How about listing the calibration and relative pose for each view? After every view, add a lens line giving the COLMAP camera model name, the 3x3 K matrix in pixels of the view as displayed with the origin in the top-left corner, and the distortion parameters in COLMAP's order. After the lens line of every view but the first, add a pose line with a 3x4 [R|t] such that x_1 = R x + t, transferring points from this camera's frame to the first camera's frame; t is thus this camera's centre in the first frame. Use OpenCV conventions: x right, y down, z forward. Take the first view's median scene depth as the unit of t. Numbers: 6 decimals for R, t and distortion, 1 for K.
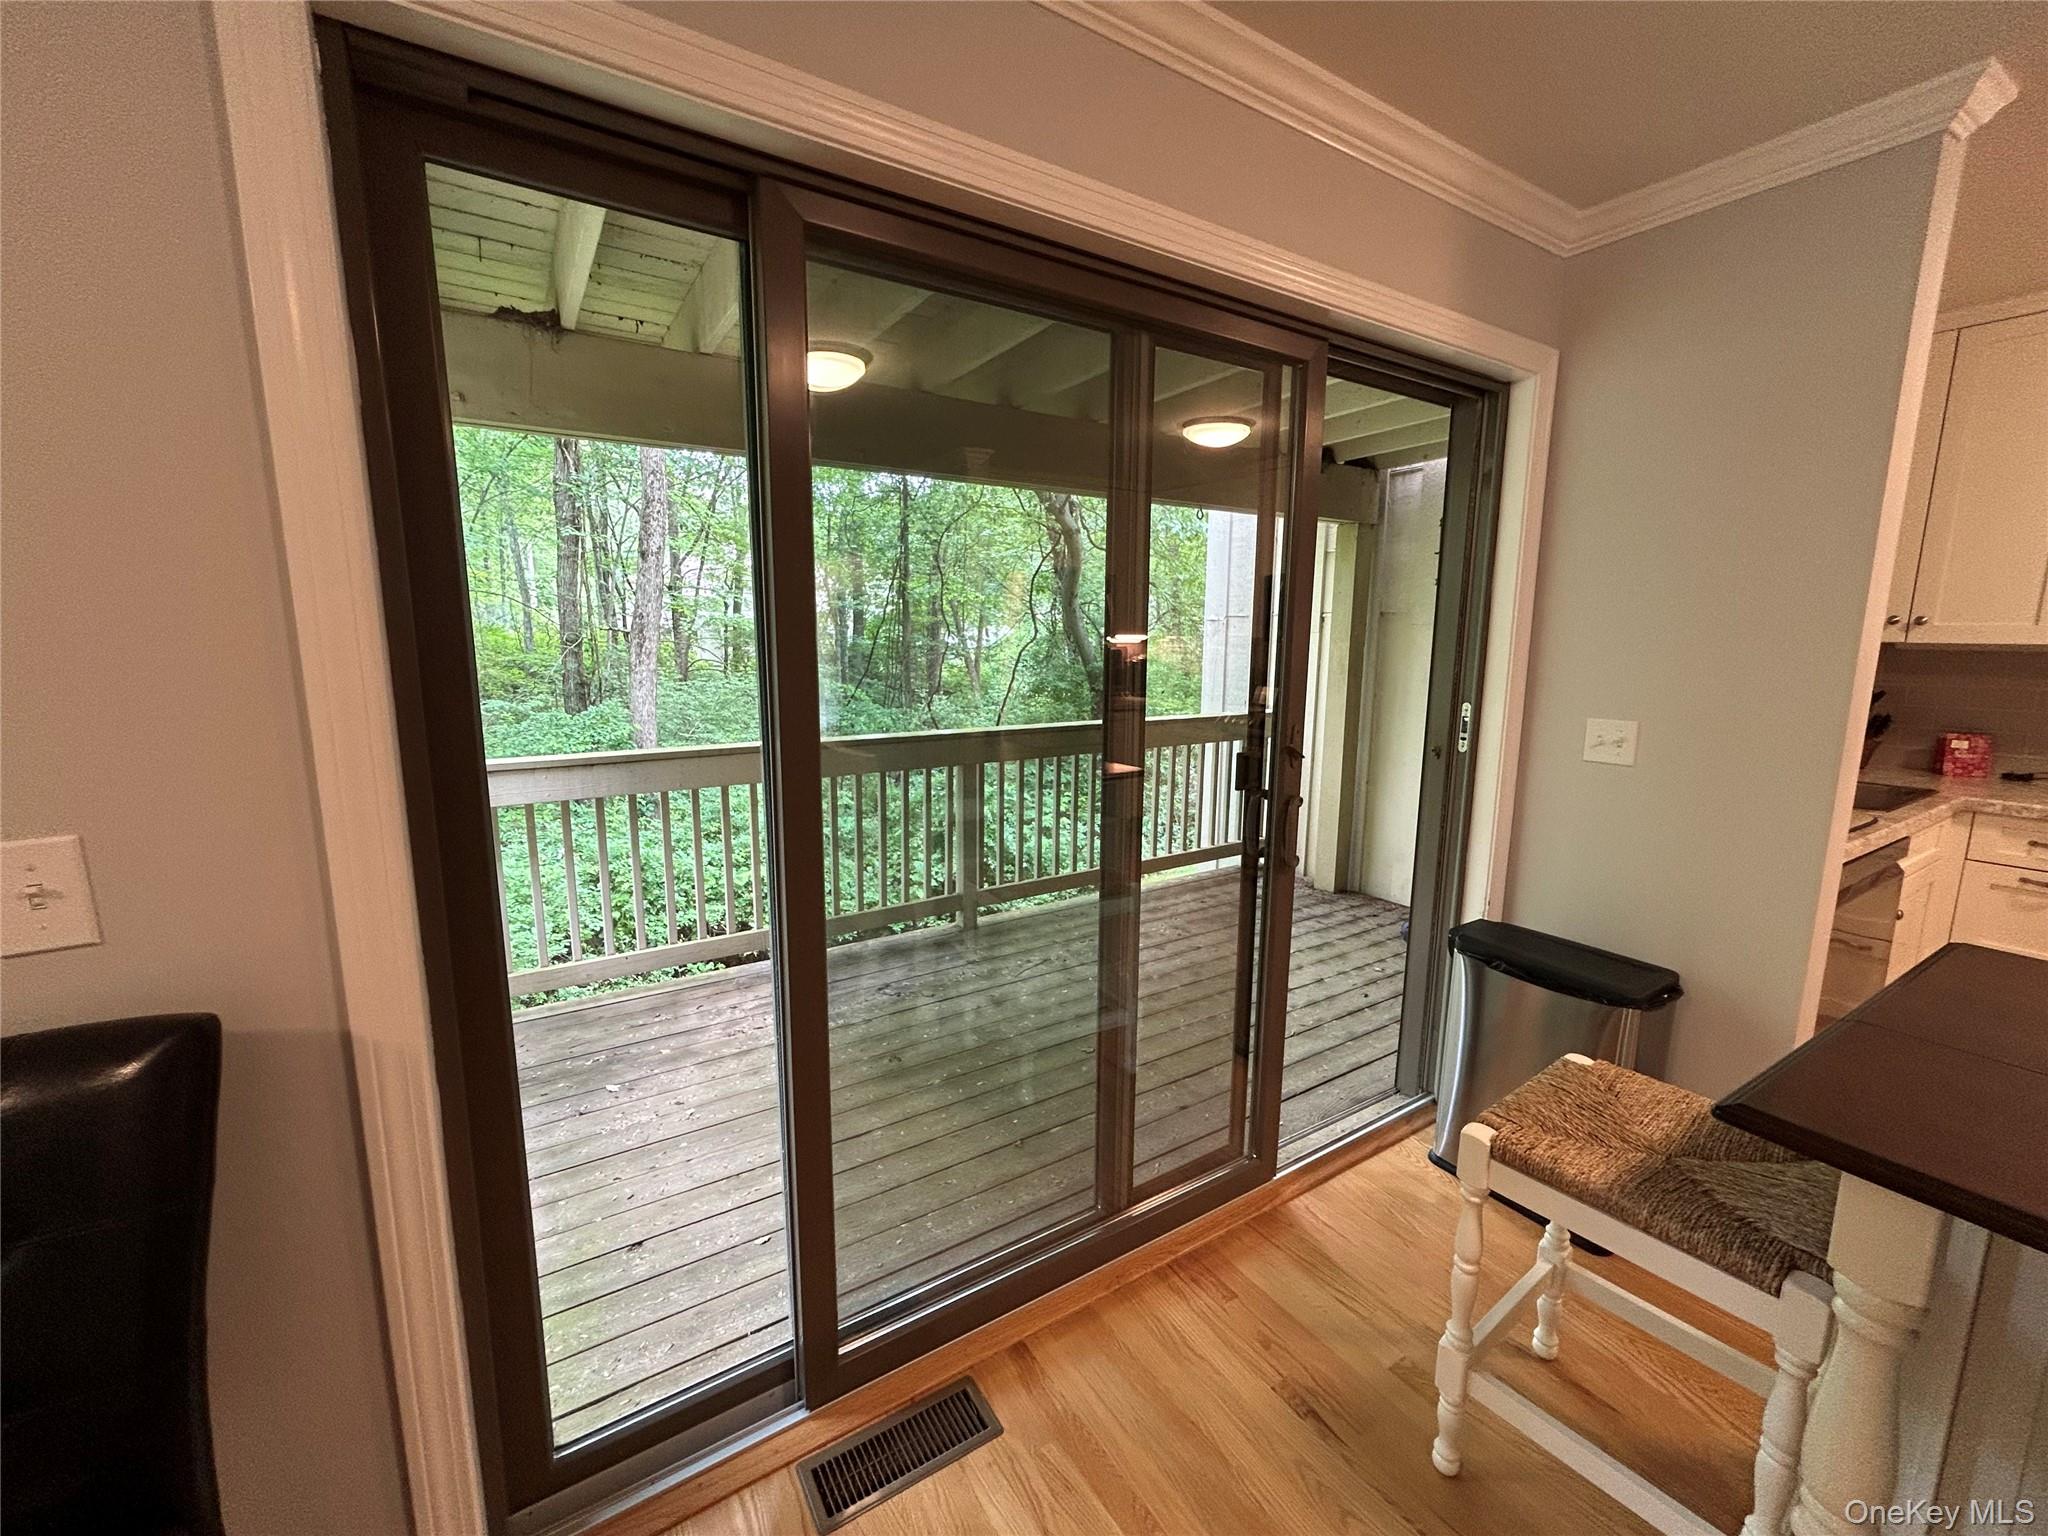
lens RADIAL K [[822.8, 0, 1014.1], [0, 822.8, 767.4], [0, 0, 1]] dist [0.003469, 0.000332]
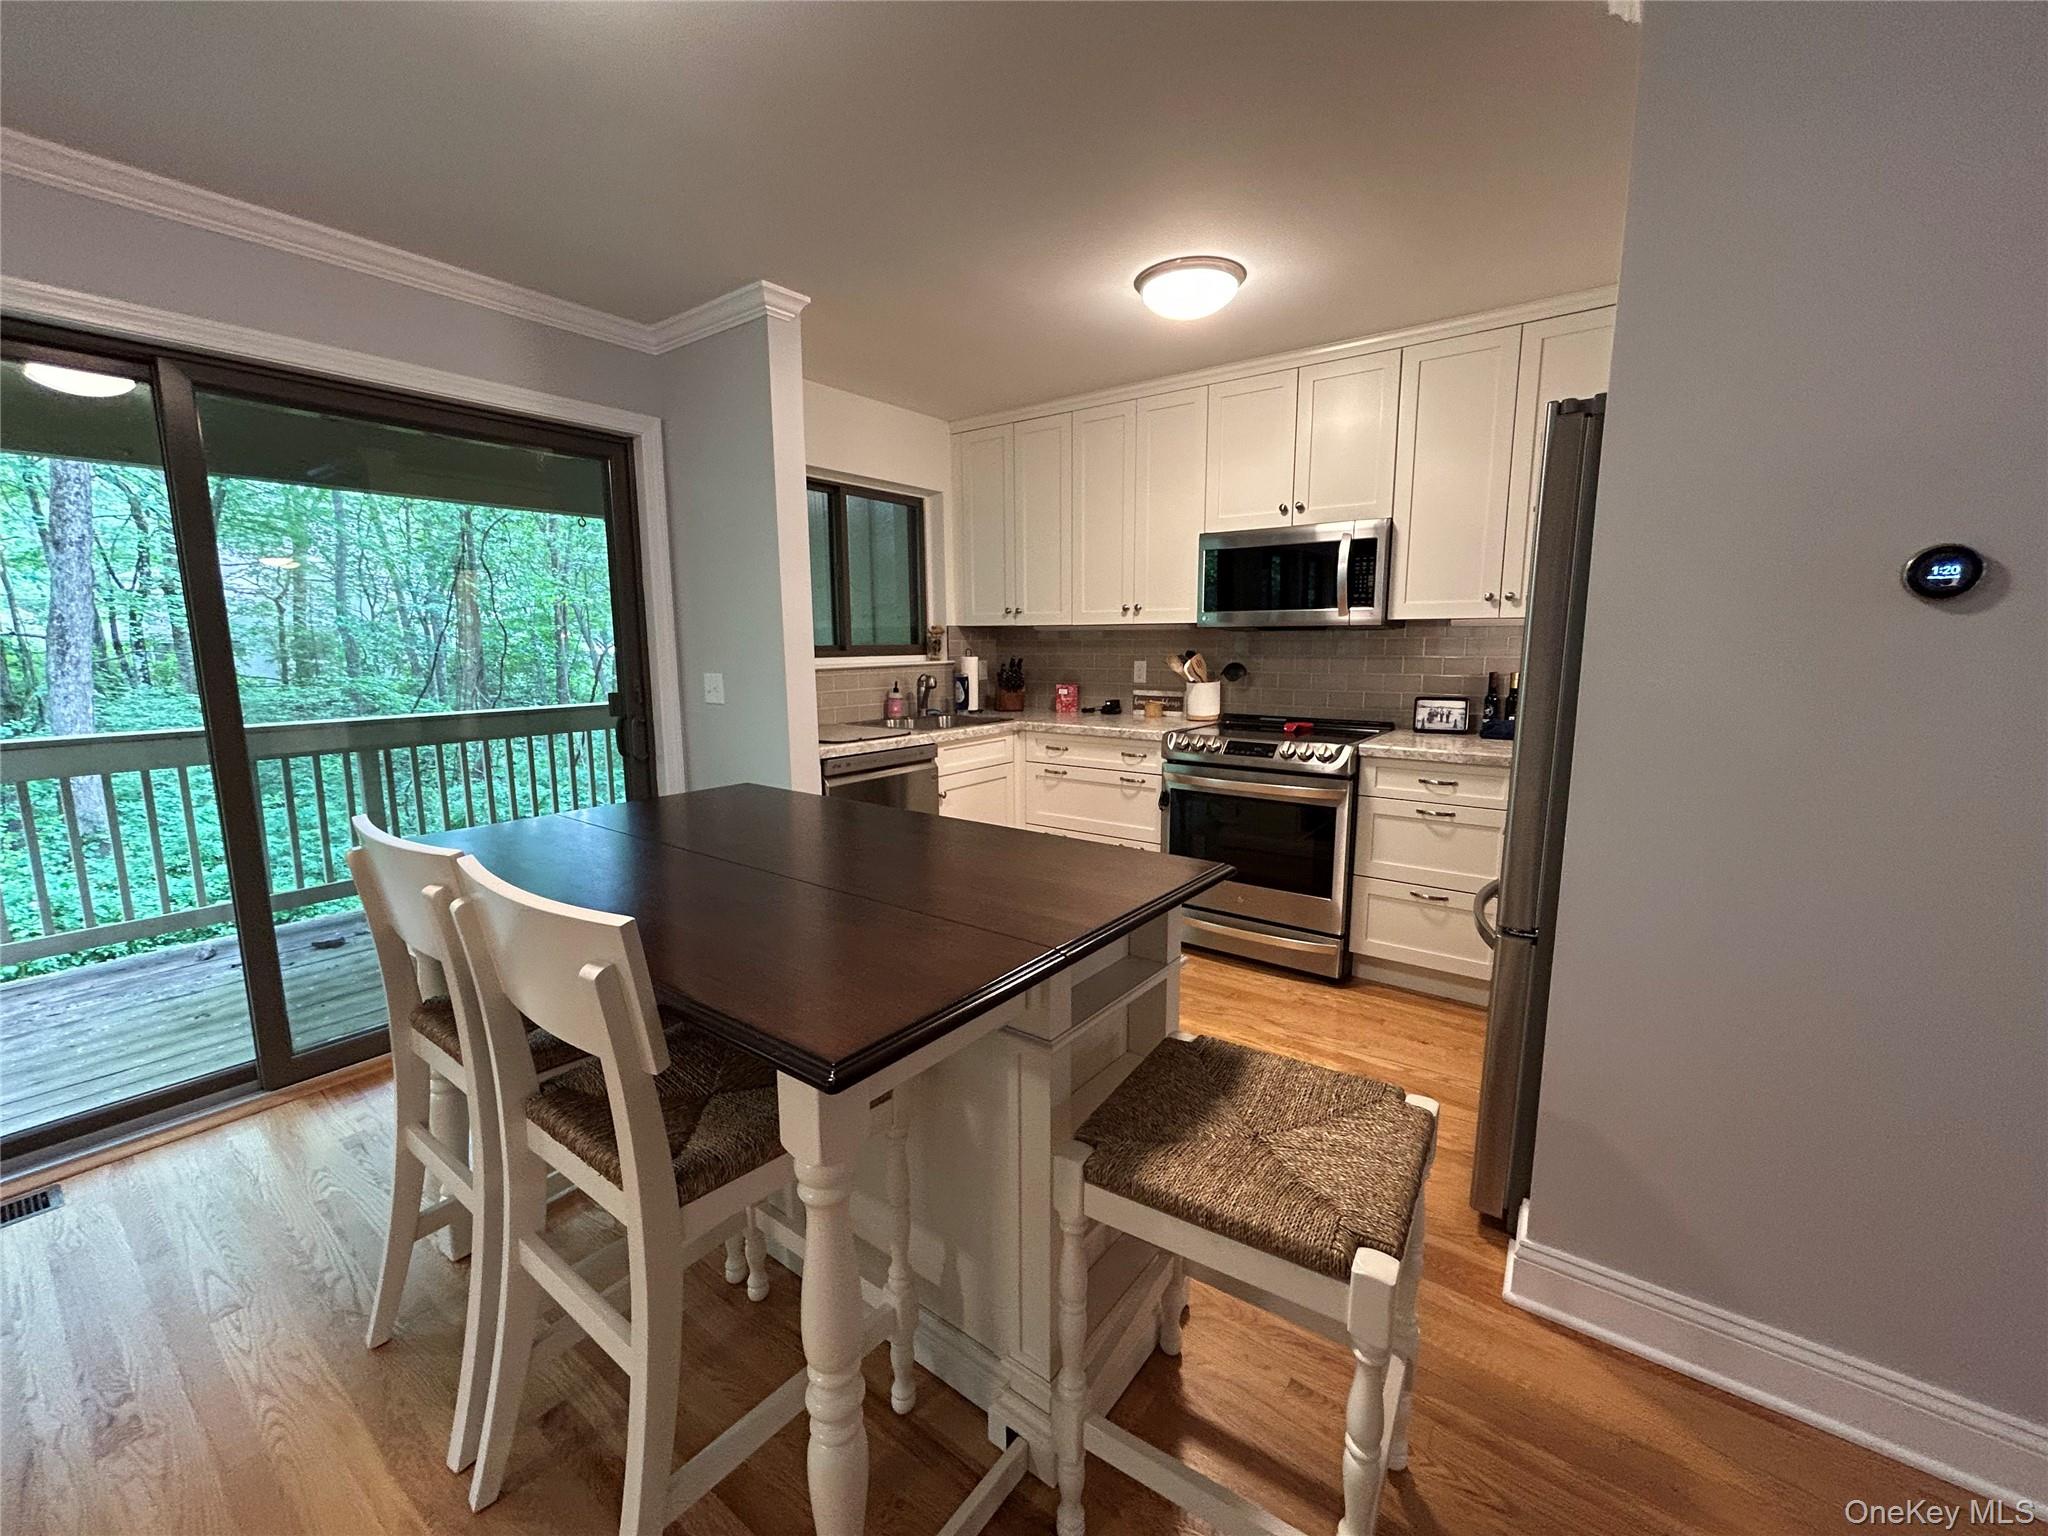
lens RADIAL K [[832.4, 0, 1024.0], [0, 832.4, 768.0], [0, 0, 1]] dist [0.000303, -0.000427]
pose [[0.934966, -0.062734, 0.349145, 0.538544], [0.066675, 0.997774, 0.000730, 0.110709], [-0.348414, 0.022597, 0.937068, -0.432955]]
